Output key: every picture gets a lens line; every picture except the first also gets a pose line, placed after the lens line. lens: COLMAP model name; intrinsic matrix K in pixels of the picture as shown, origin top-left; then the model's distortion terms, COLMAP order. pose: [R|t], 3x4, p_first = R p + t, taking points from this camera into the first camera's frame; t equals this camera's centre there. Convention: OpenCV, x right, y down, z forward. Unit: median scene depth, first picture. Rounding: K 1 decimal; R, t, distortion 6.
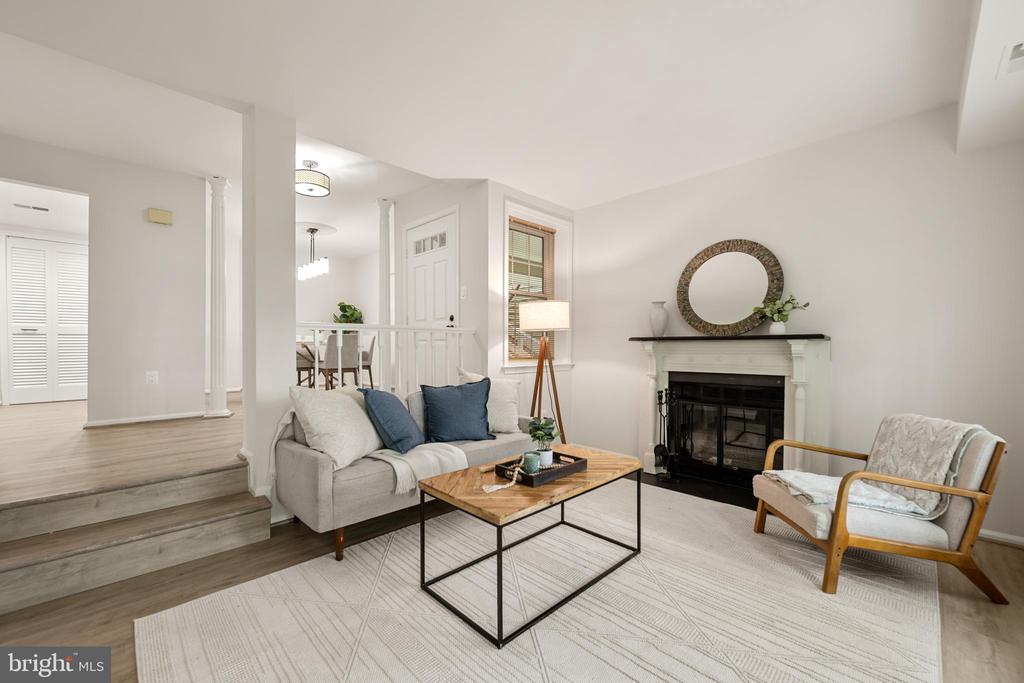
lens RADIAL K [[418.2, 0, 506.6], [0, 418.2, 347.7], [0, 0, 1]] dist [0.000051, 0.000232]
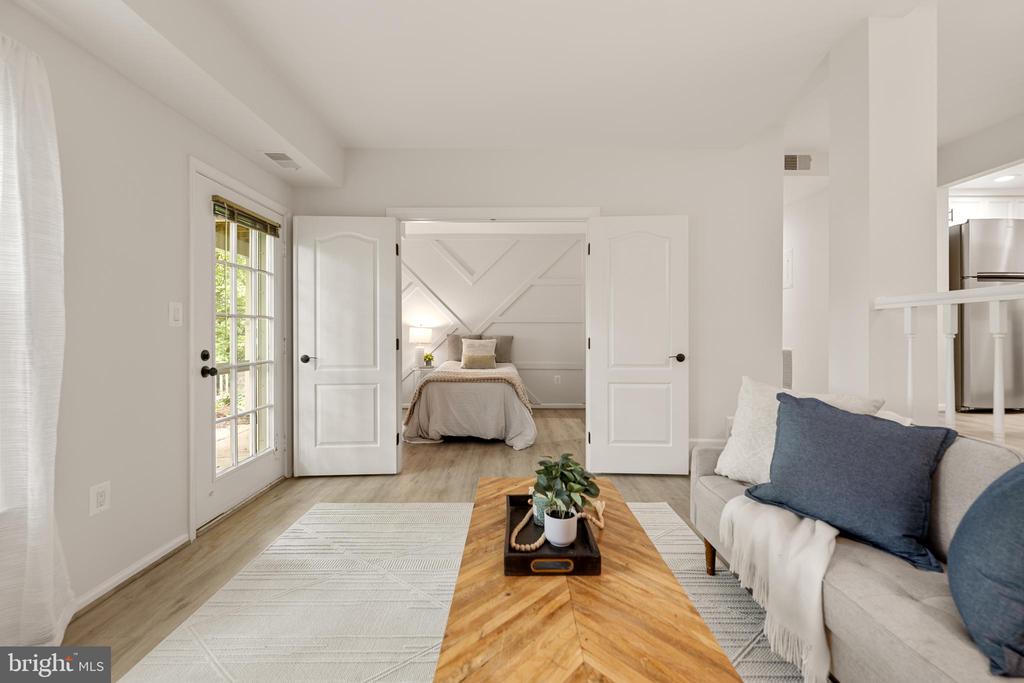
lens RADIAL K [[411.1, 0, 512.4], [0, 411.1, 332.2], [0, 0, 1]] dist [-0.001081, -0.000144]
pose [[-0.689964, -0.003861, -0.723834, 0.378001], [-0.007310, 0.999972, 0.001635, -0.003402], [0.723807, 0.006419, -0.689972, 0.933971]]
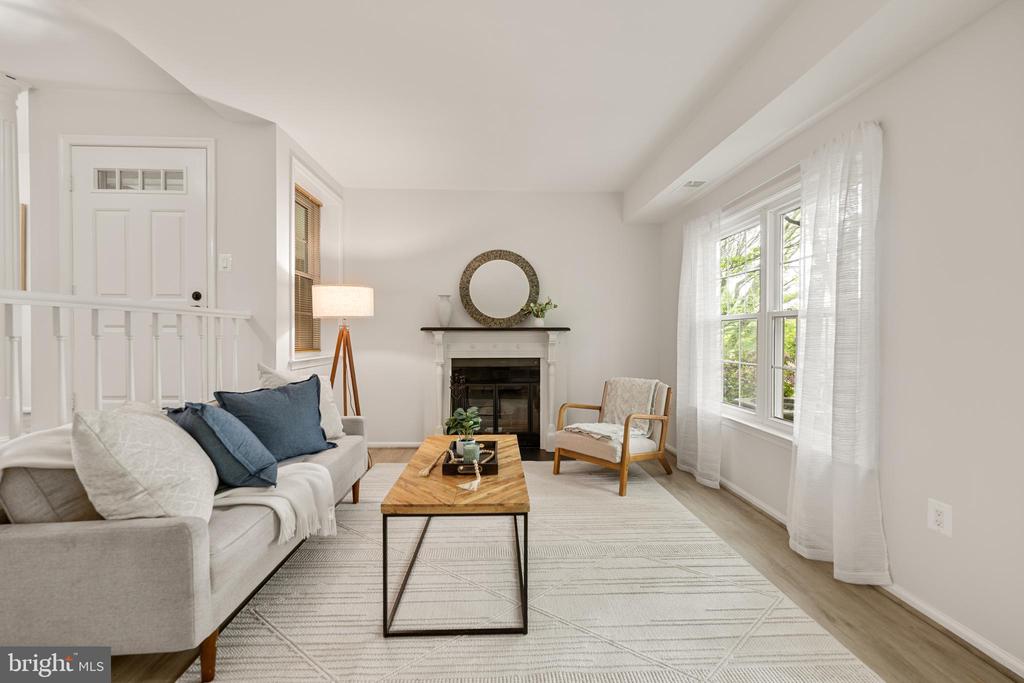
lens RADIAL K [[414.5, 0, 512.2], [0, 414.5, 337.0], [0, 0, 1]] dist [-0.000708, 0.000413]
pose [[0.662604, -0.001590, 0.748968, -0.403602], [0.002198, 0.999998, 0.000178, -0.000243], [-0.748967, 0.001528, 0.662606, 0.183415]]
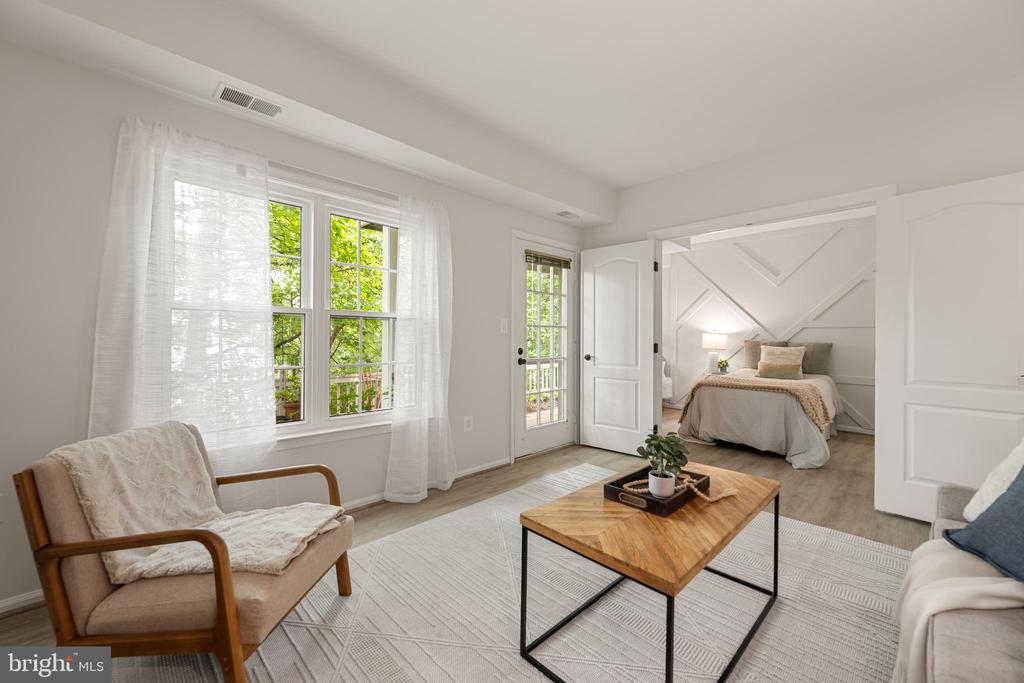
lens RADIAL K [[406.8, 0, 512.0], [0, 406.8, 341.5], [0, 0, 1]] dist [-0.000707, -0.000029]
pose [[-0.999873, -0.009858, -0.012508, 0.258676], [-0.010084, 0.999784, 0.018163, -0.006039], [0.012327, 0.018287, -0.999757, 1.204954]]
